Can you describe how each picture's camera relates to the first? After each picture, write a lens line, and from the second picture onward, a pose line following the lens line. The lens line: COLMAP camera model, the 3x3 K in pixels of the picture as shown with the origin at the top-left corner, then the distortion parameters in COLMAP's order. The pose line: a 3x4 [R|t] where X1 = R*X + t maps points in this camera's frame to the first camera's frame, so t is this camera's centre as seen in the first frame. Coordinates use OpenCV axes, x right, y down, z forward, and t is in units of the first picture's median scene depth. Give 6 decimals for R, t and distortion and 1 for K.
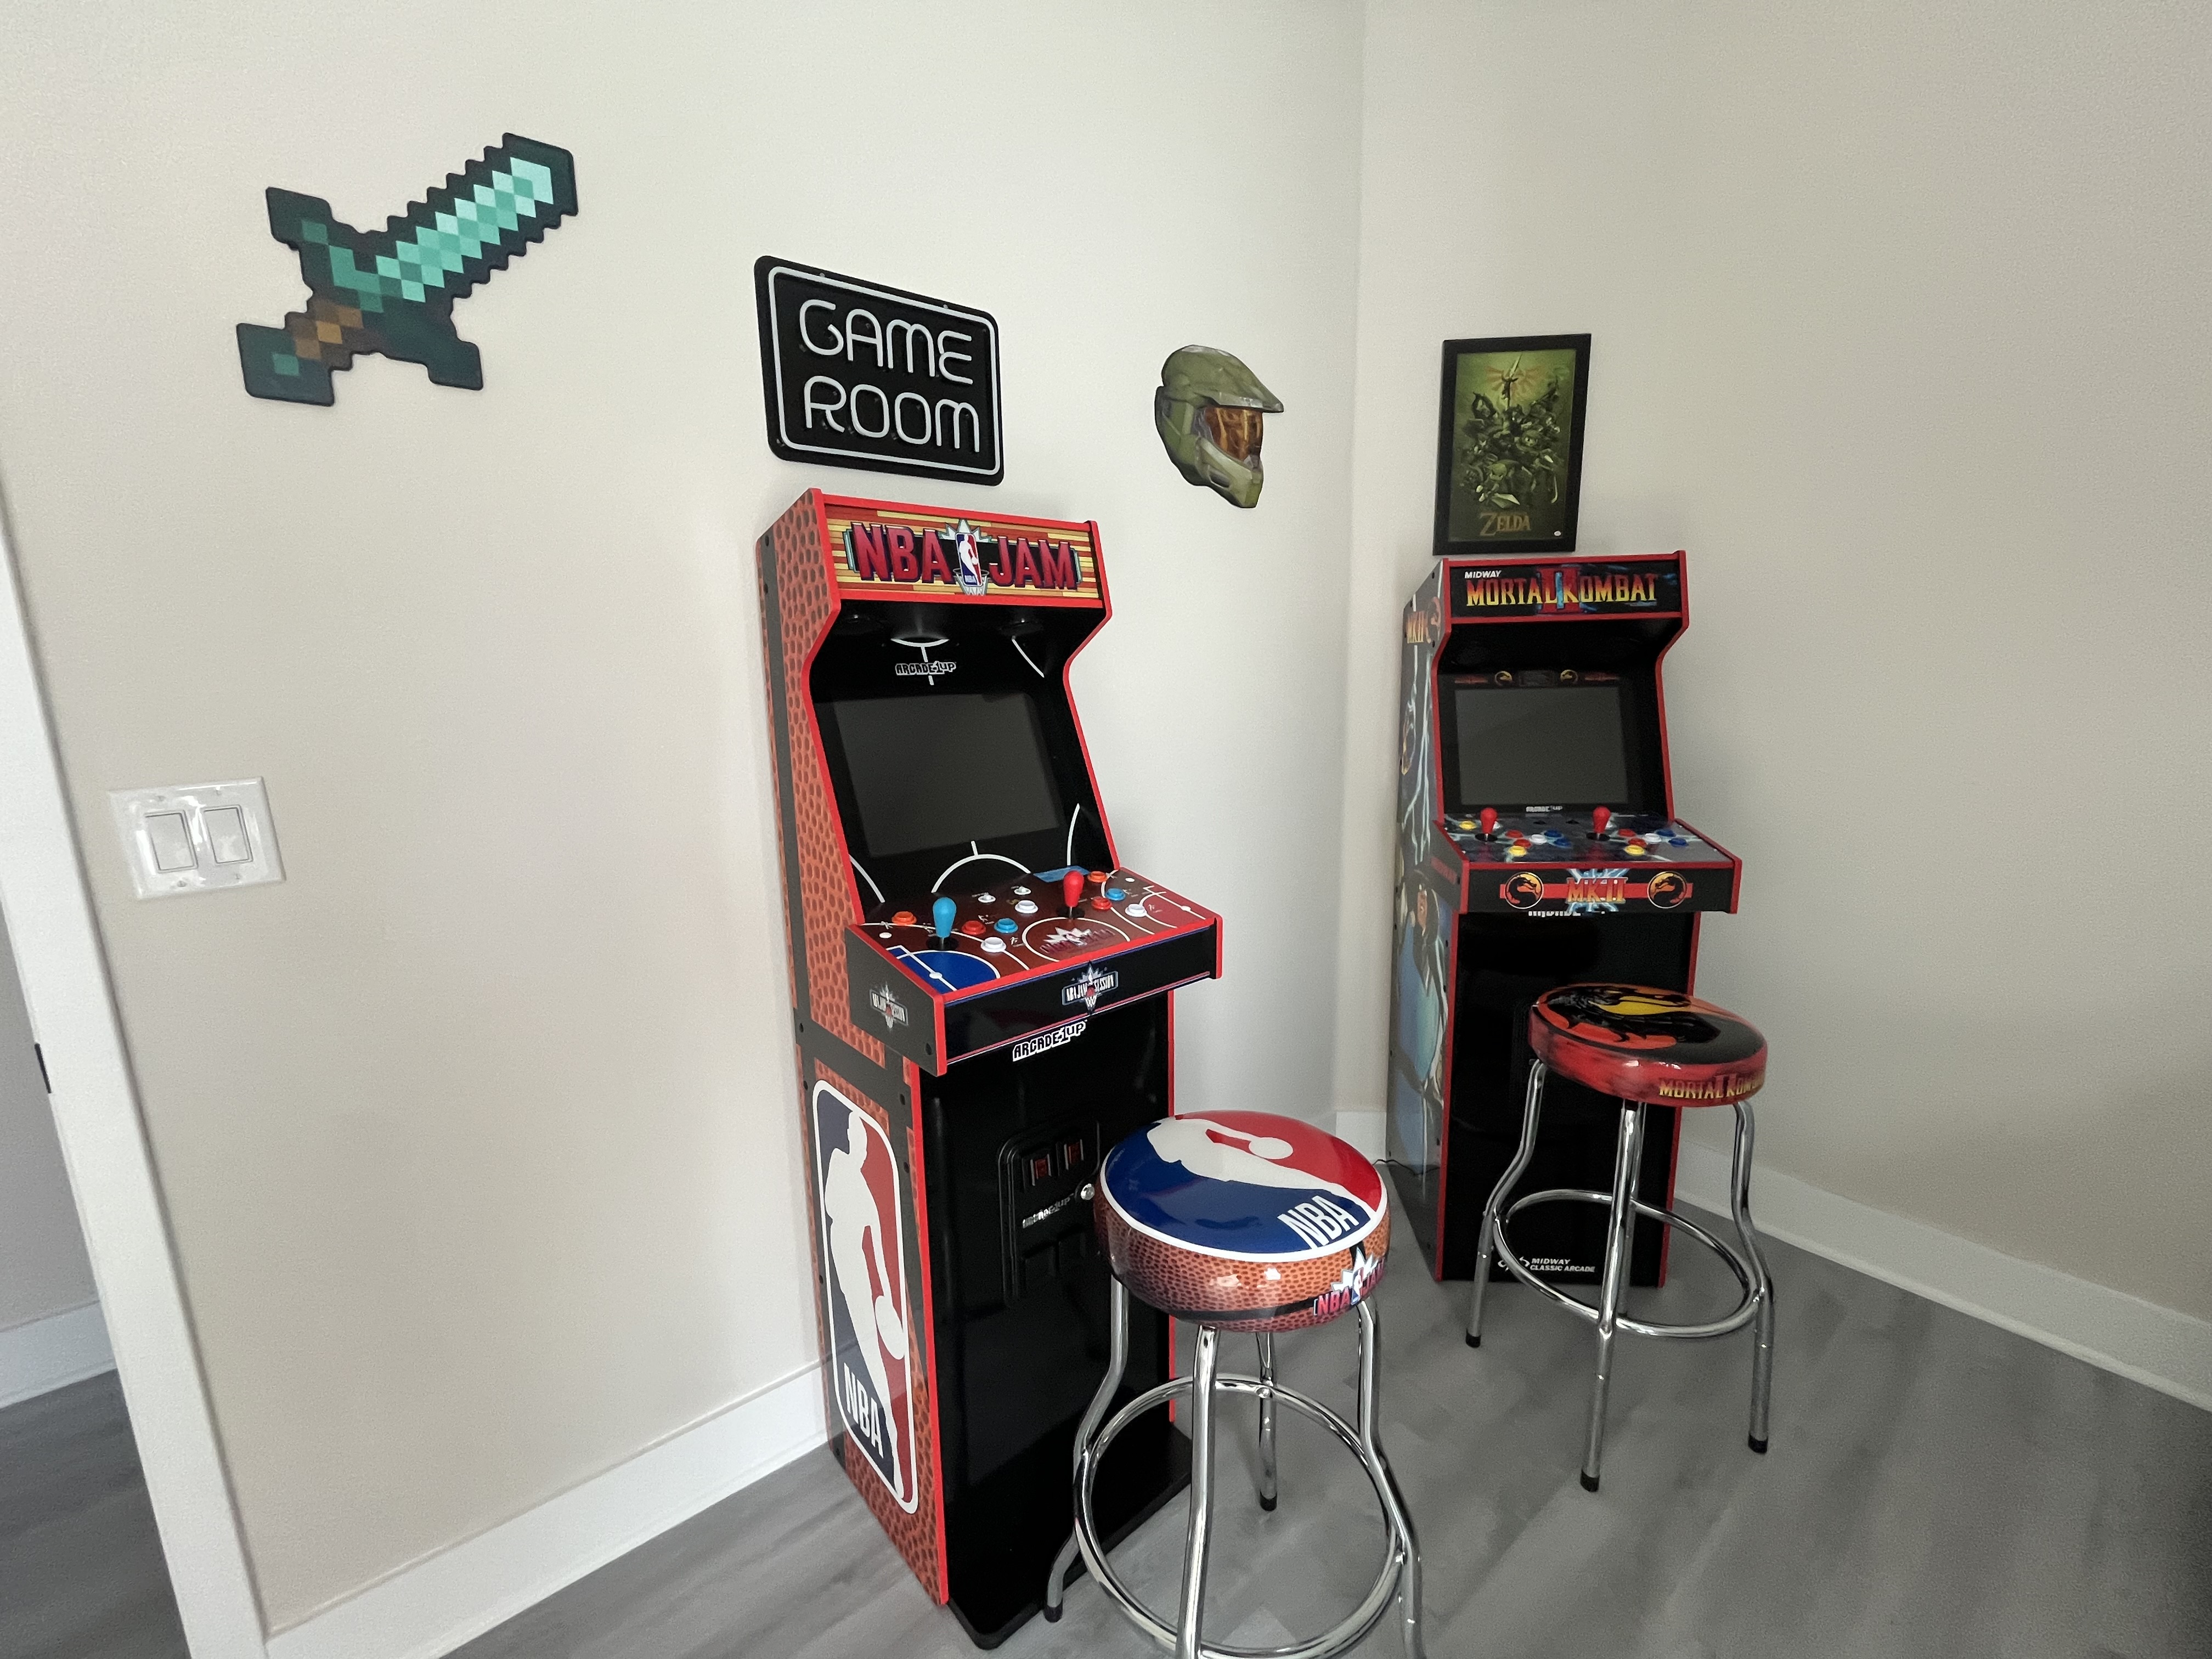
lens RADIAL K [[905.8, 0, 1106.0], [0, 905.8, 829.5], [0, 0, 1]] dist [-0.003945, -0.000146]
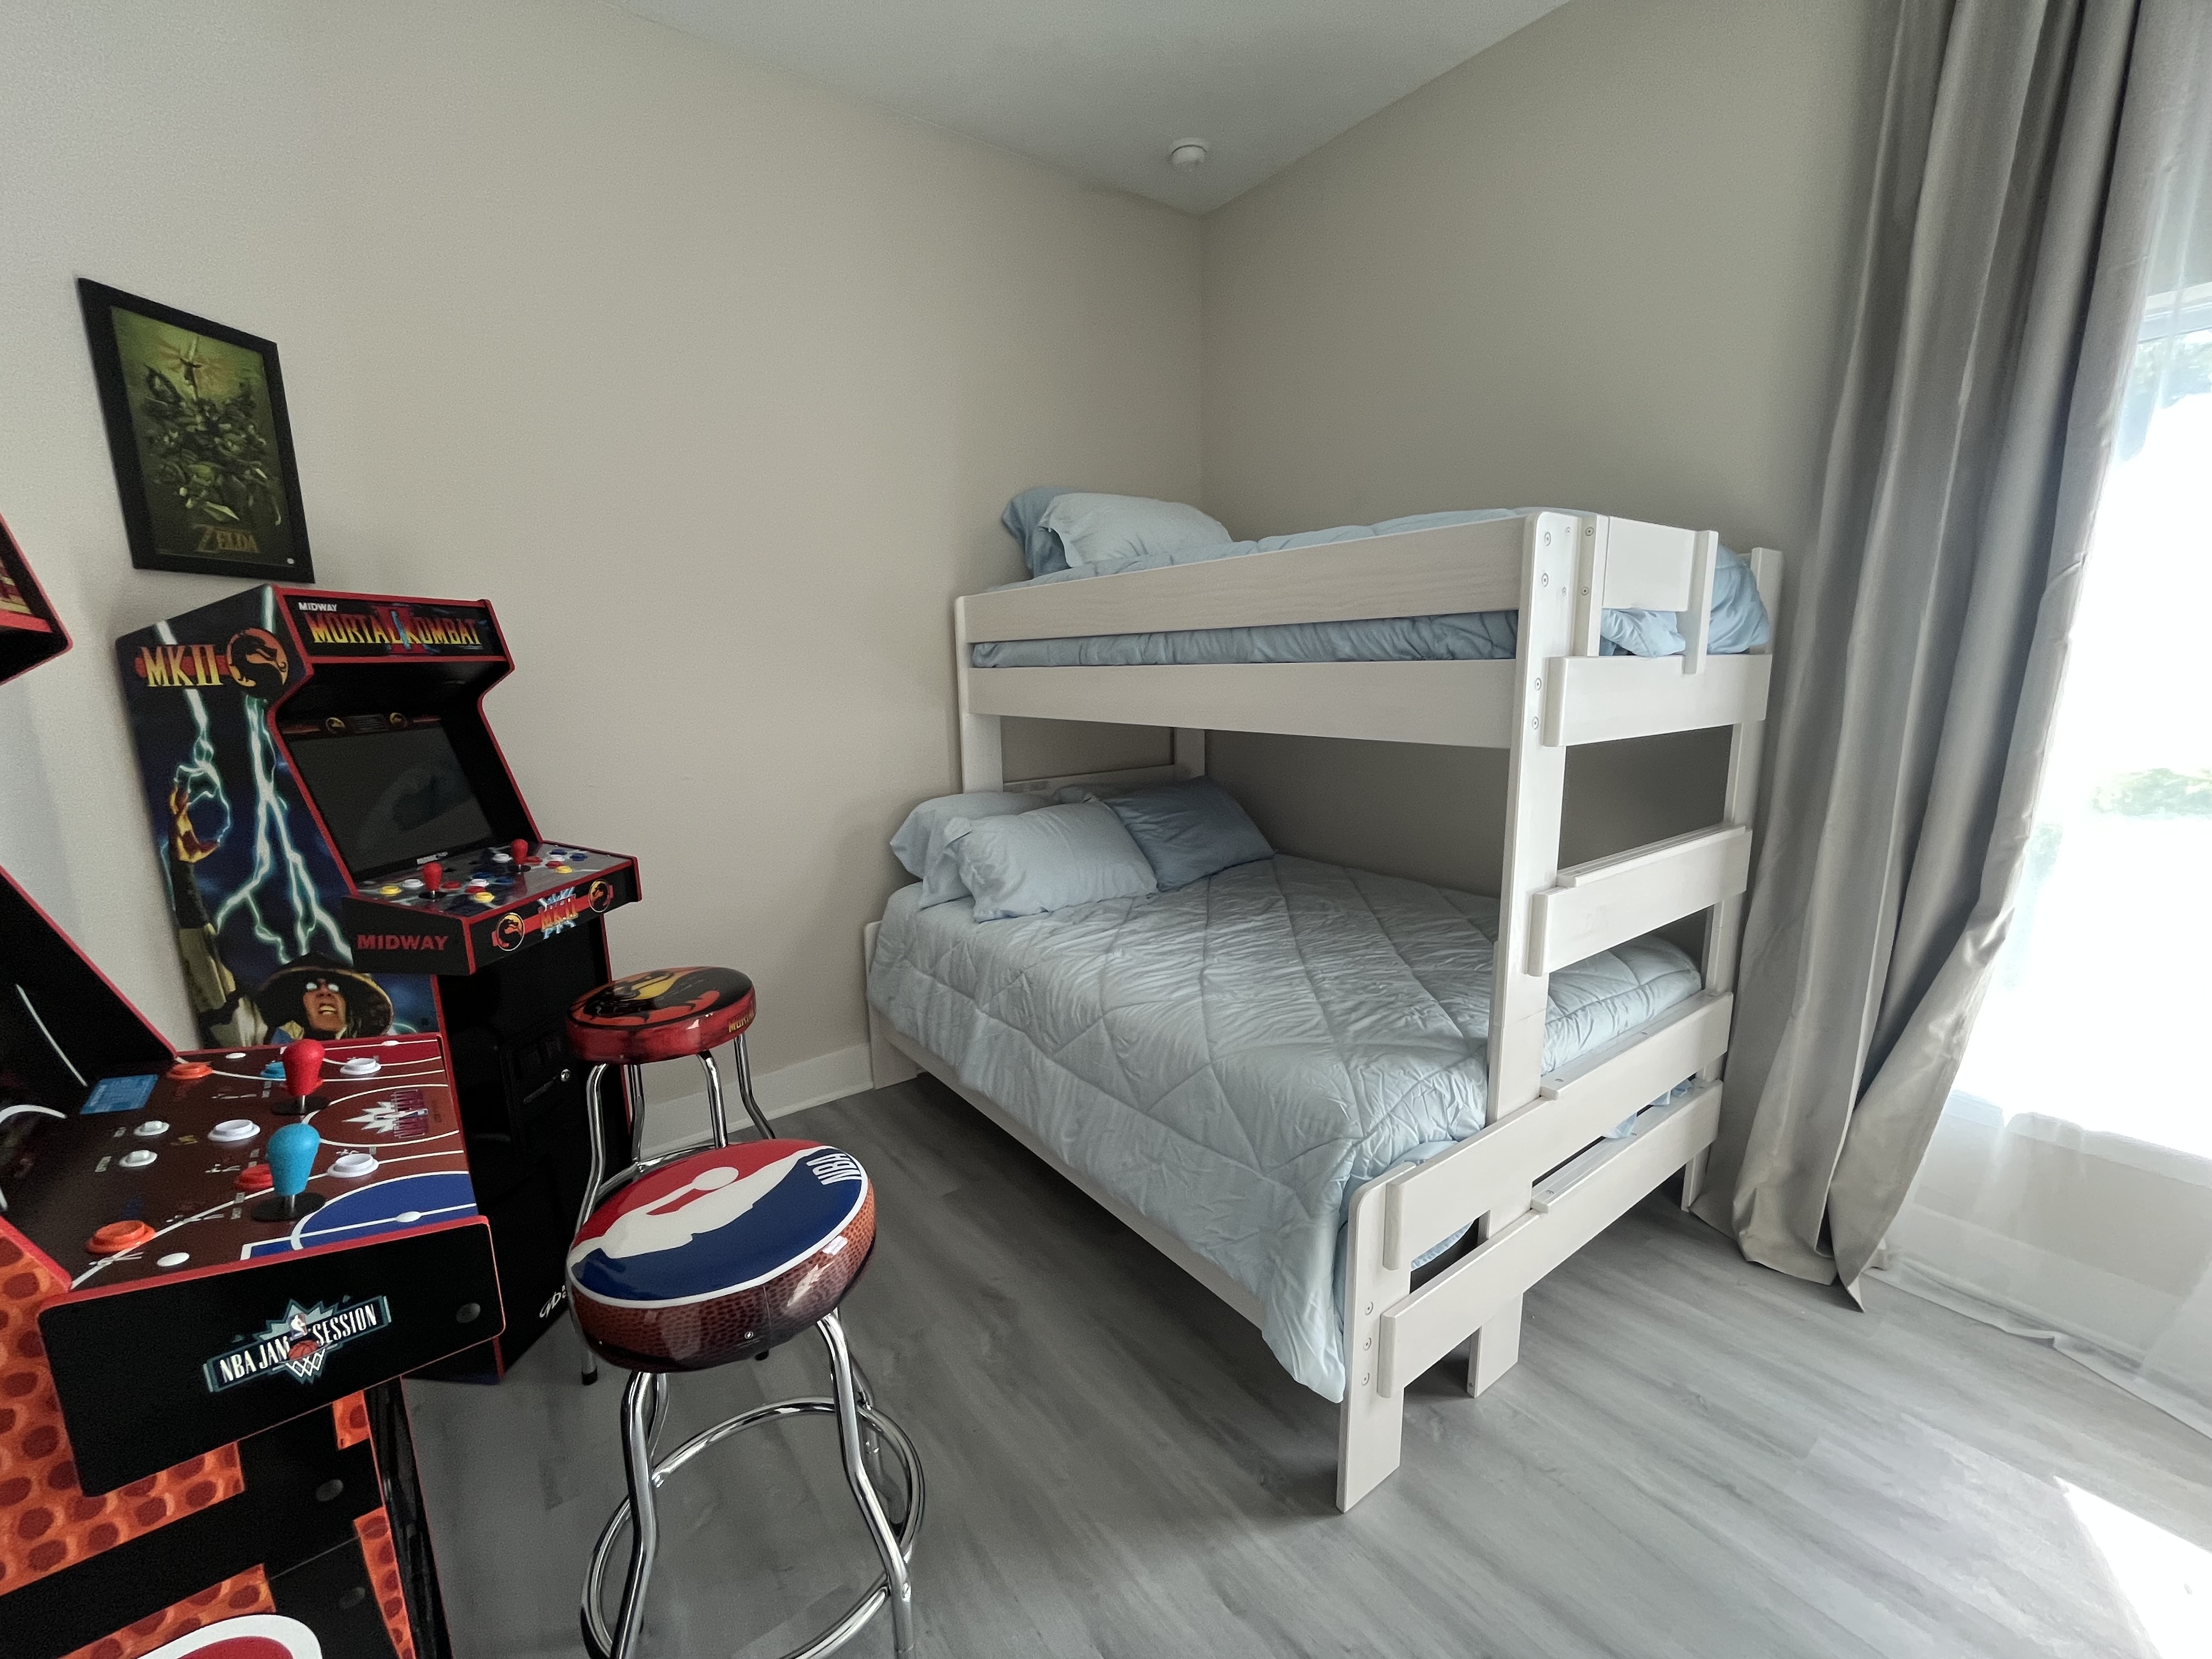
lens RADIAL K [[905.8, 0, 1106.0], [0, 905.8, 829.5], [0, 0, 1]] dist [-0.003945, -0.000146]
pose [[0.024732, -0.165313, 0.985931, -0.430996], [0.201088, 0.966897, 0.157077, -0.058587], [-0.979261, 0.194374, 0.057156, 0.246802]]
